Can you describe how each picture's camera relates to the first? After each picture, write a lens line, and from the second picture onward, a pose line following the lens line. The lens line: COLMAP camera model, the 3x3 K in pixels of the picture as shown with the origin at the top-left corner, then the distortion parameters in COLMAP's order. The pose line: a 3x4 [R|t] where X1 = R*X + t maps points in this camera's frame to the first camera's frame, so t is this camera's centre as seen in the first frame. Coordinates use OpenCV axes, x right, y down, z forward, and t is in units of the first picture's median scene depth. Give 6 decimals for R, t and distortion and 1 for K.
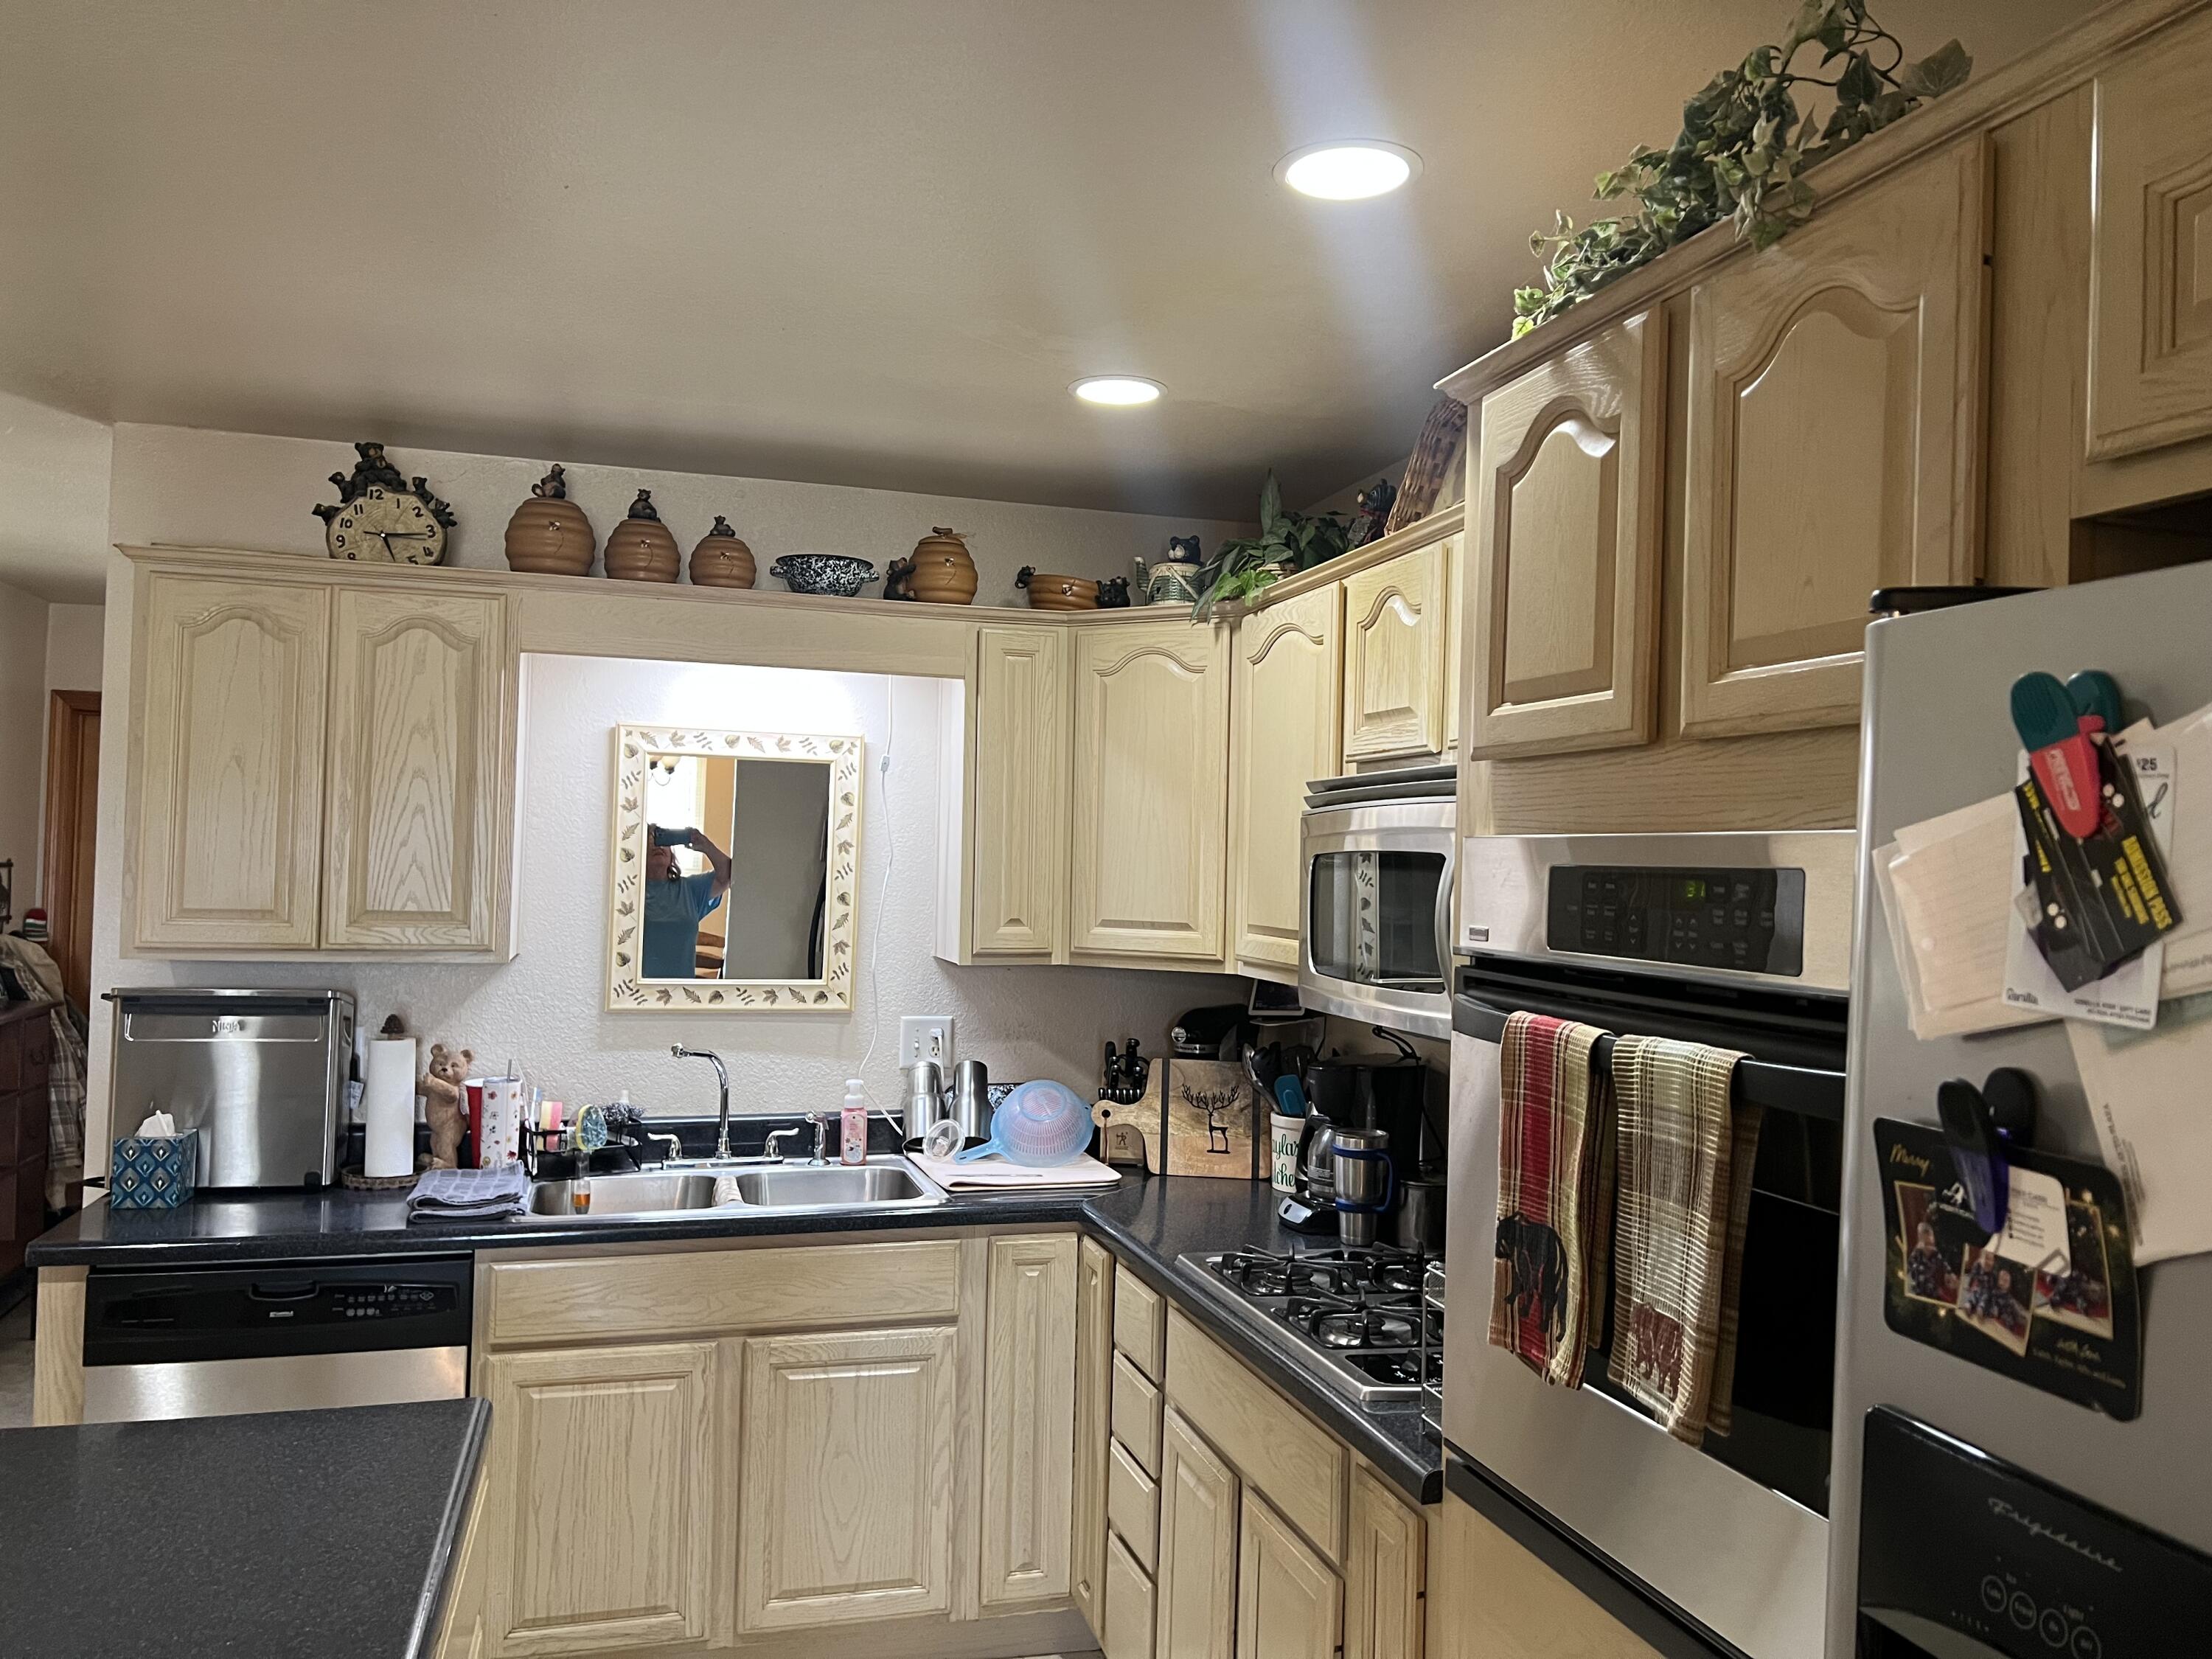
lens RADIAL K [[1669.1, 0, 1111.1], [0, 1669.1, 826.8], [0, 0, 1]] dist [0.060114, -0.072092]
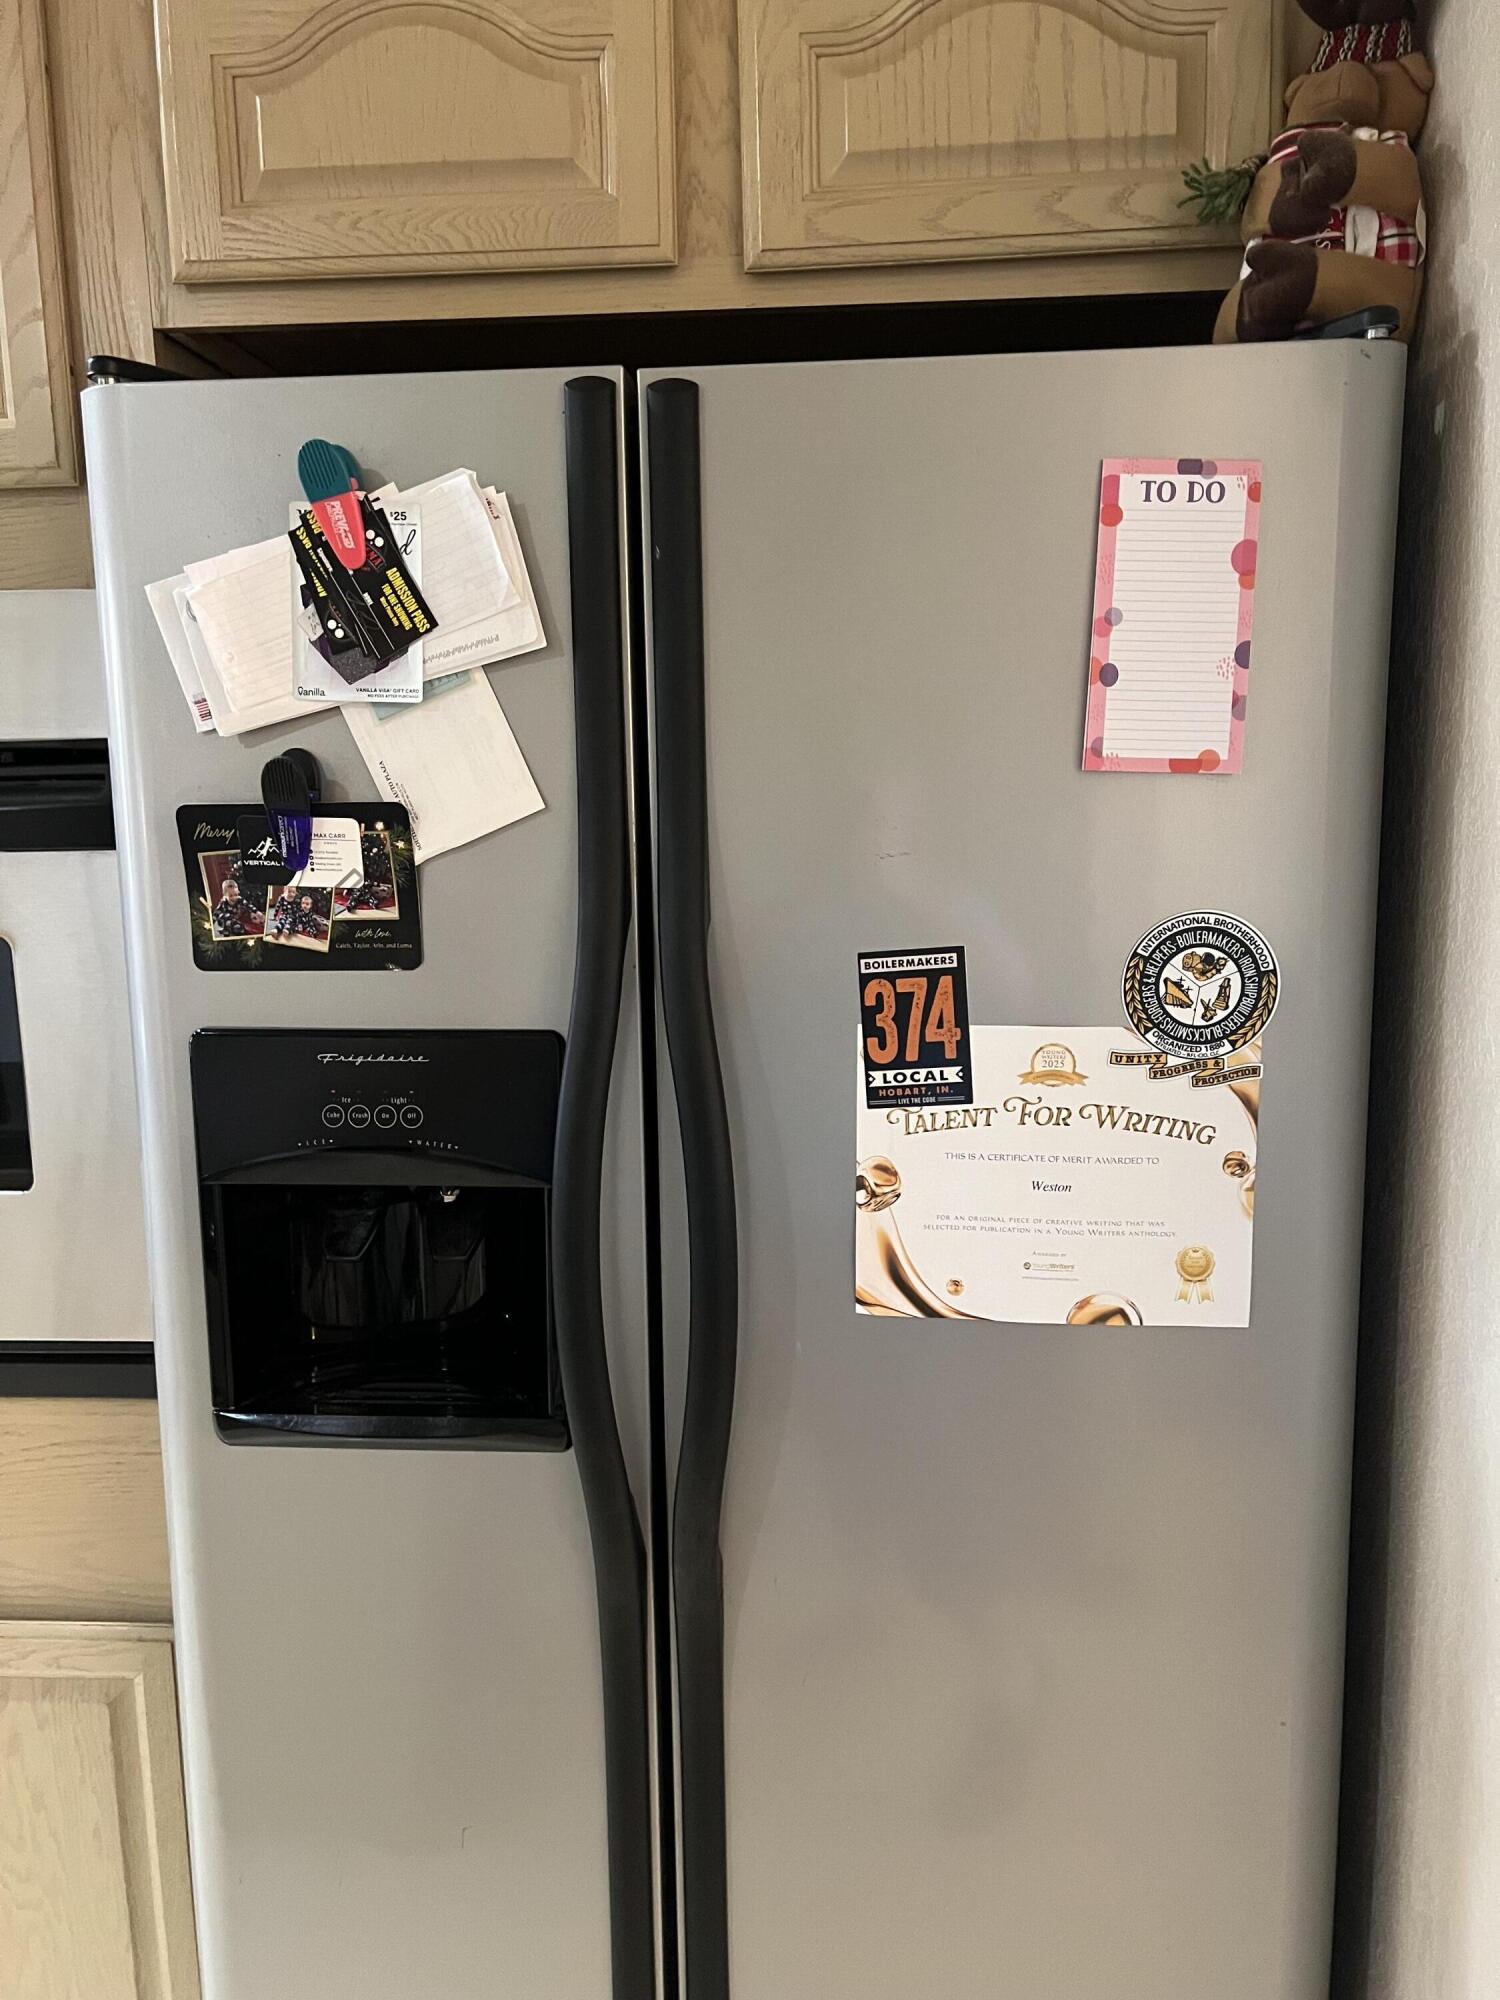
lens RADIAL K [[1509.1, 0, 745.5], [0, 1509.1, 1007.1], [0, 0, 1]] dist [0.060114, -0.072092]
pose [[0.346565, -0.193961, 0.917754, -0.147957], [0.010400, 0.979123, 0.203004, 0.030108], [-0.937968, -0.060809, 0.341347, 0.067912]]
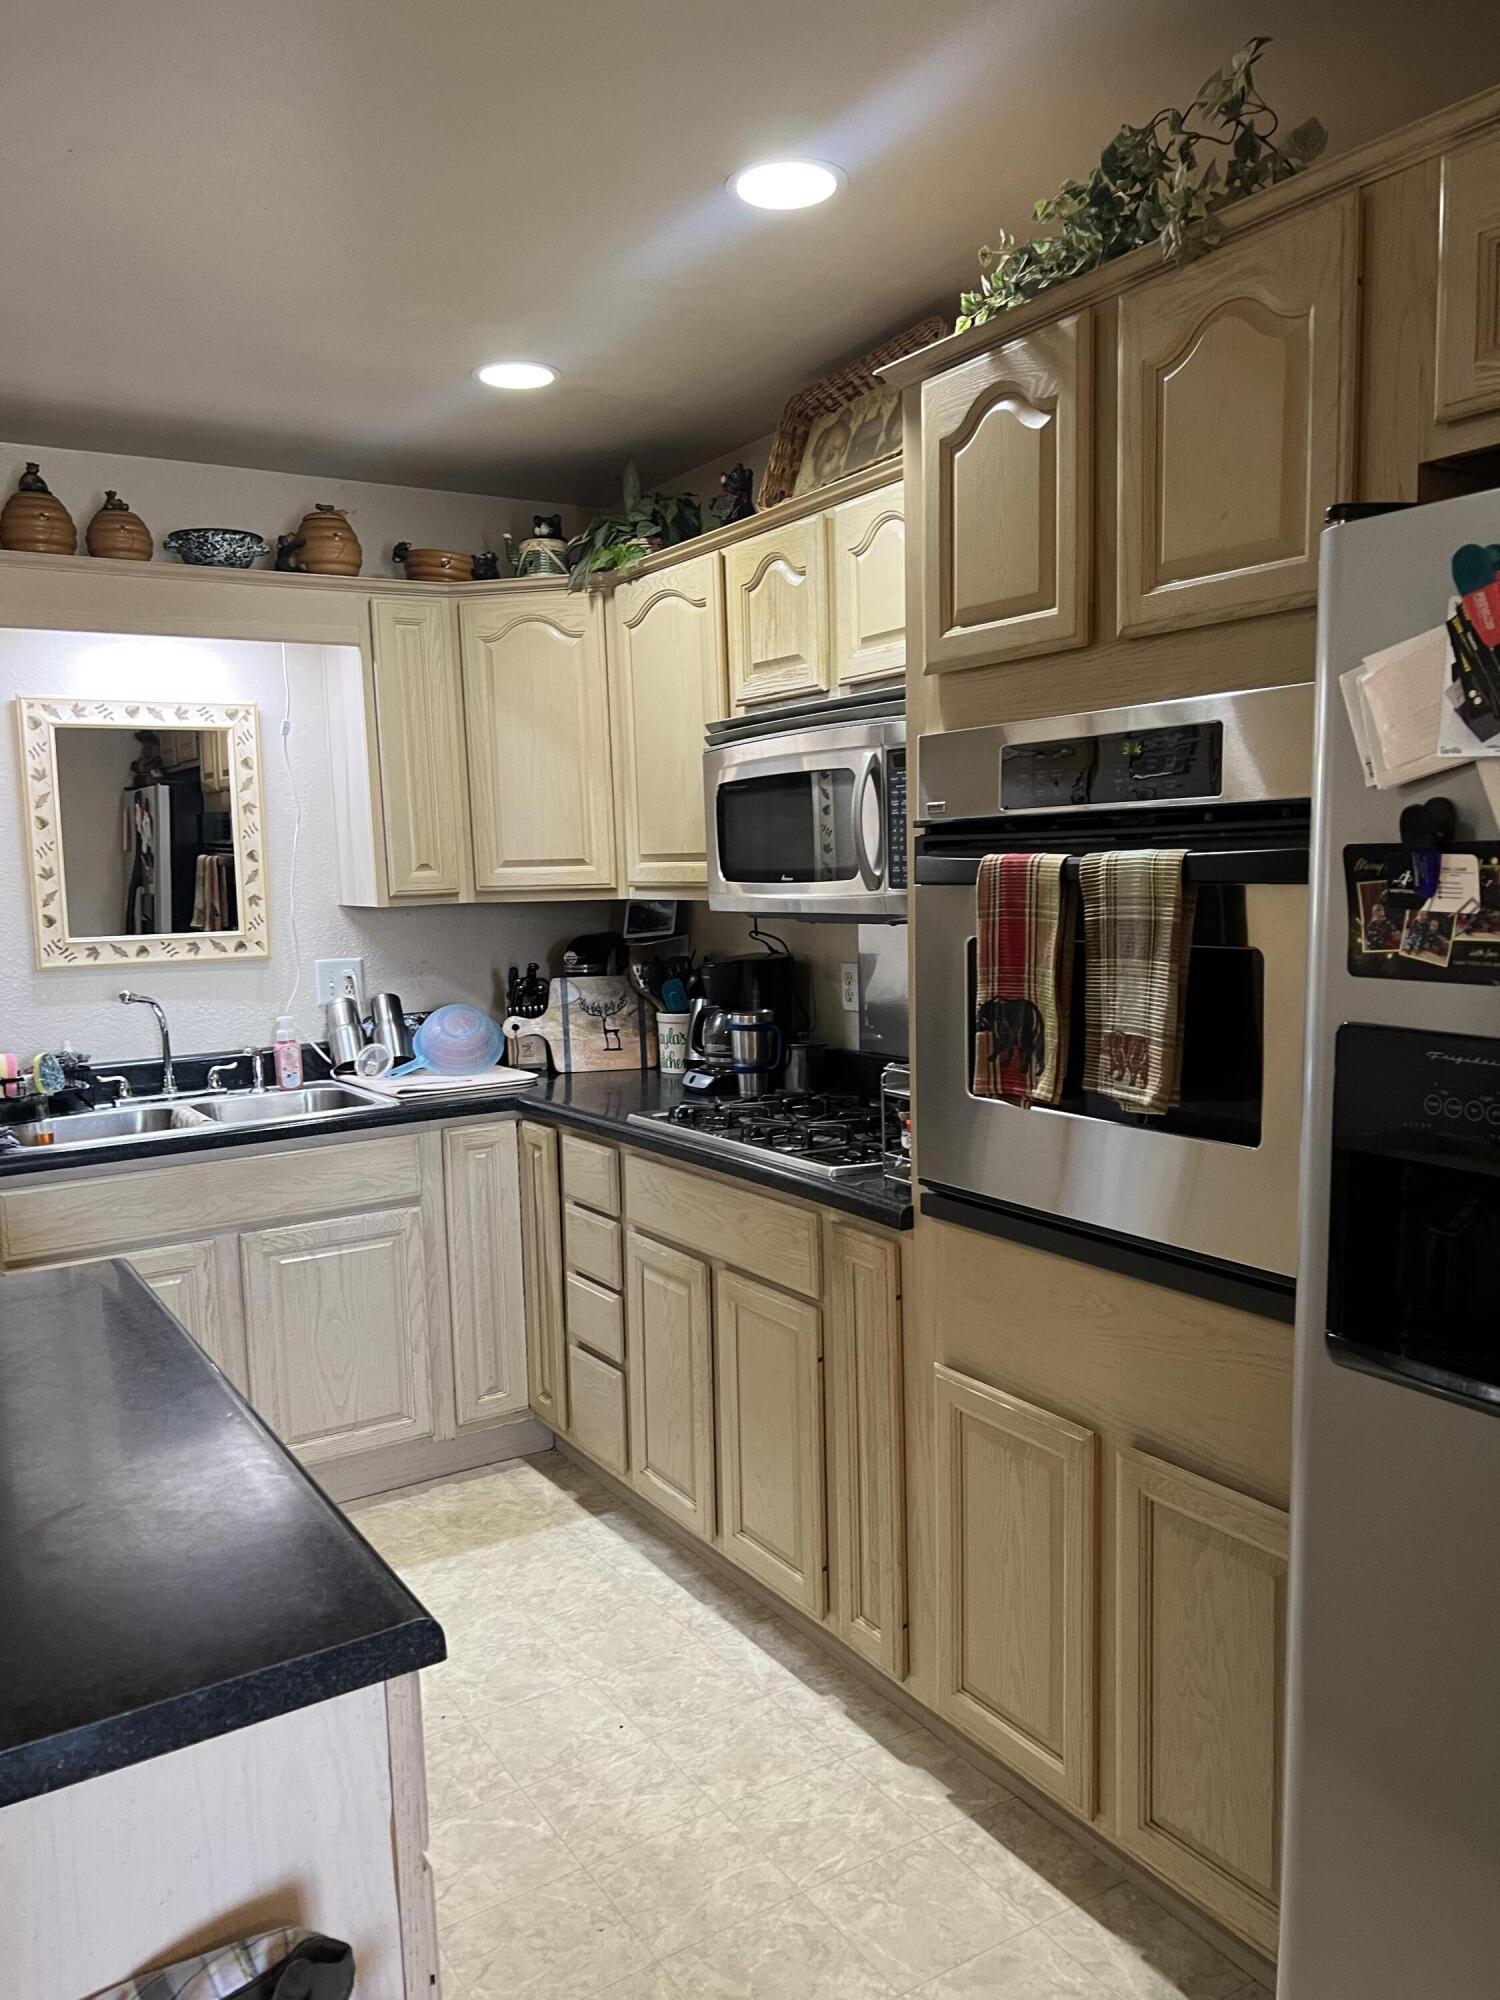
lens RADIAL K [[1510.3, 0, 763.6], [0, 1510.3, 1018.8], [0, 0, 1]] dist [0.053839, -0.063709]
pose [[0.958541, -0.083134, 0.272560, -0.153213], [0.046865, 0.989464, 0.136984, 0.035890], [-0.281076, -0.118532, 0.952337, -0.075255]]
